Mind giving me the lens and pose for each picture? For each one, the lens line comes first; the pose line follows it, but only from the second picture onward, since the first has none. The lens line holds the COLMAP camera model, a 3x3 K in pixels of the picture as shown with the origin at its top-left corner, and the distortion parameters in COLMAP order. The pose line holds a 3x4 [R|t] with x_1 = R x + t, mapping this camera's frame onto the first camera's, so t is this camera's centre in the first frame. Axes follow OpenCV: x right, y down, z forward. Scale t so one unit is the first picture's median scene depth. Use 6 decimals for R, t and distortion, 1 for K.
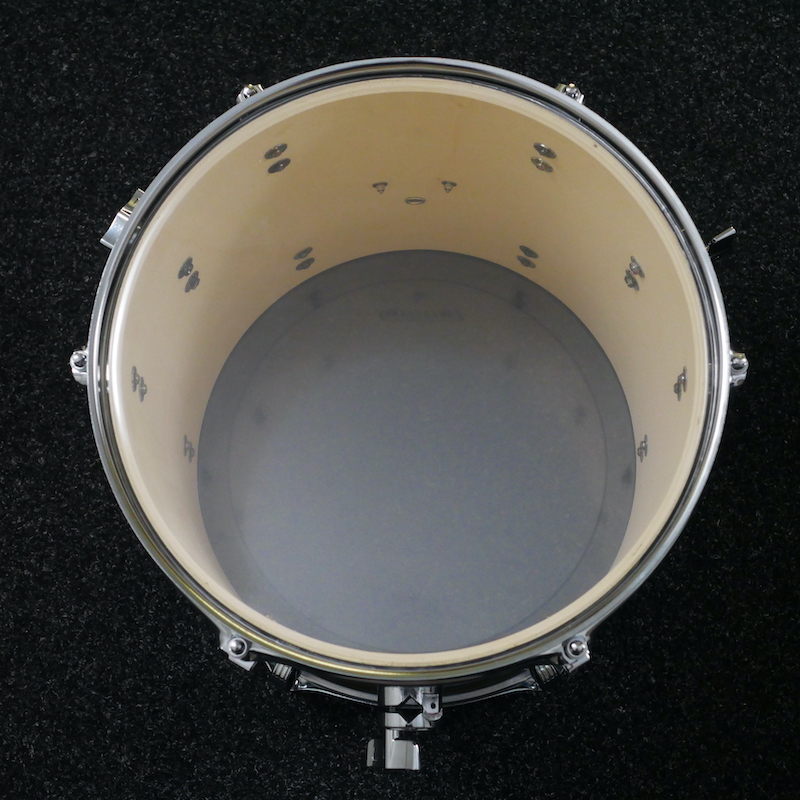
lens RADIAL K [[1912.6, 0, 400.0], [0, 1912.6, 400.0], [0, 0, 1]] dist [0.008977, -0.001060]
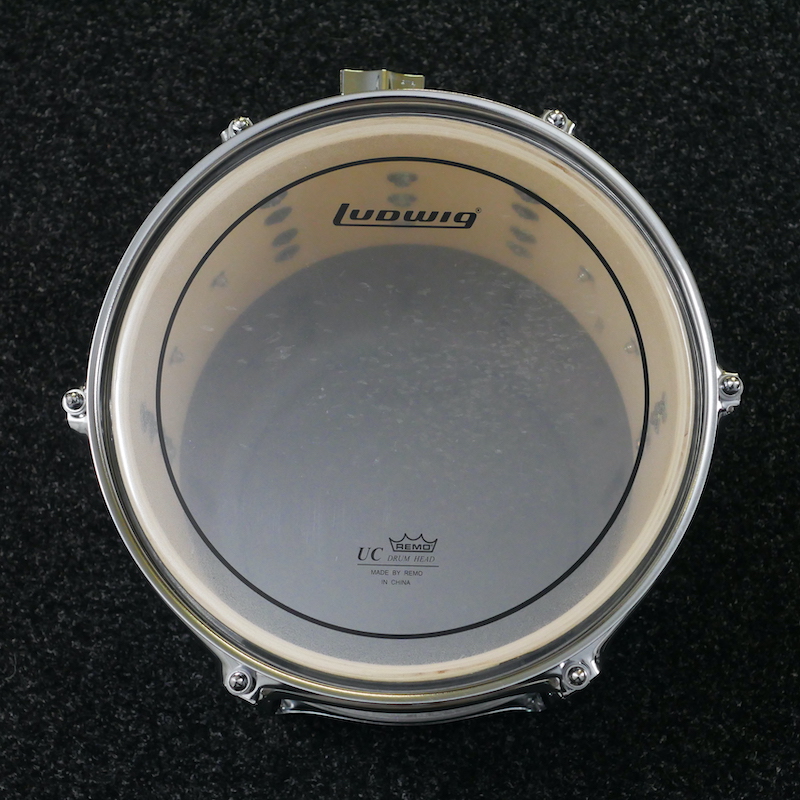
lens RADIAL K [[1818.5, 0, 416.8], [0, 1818.5, 424.4], [0, 0, 1]] dist [0.018712, -0.083825]
pose [[0.999408, -0.031314, 0.014227, -0.010901], [0.031244, 0.999499, 0.005129, -0.060806], [-0.014380, -0.004681, 0.999886, 0.304146]]
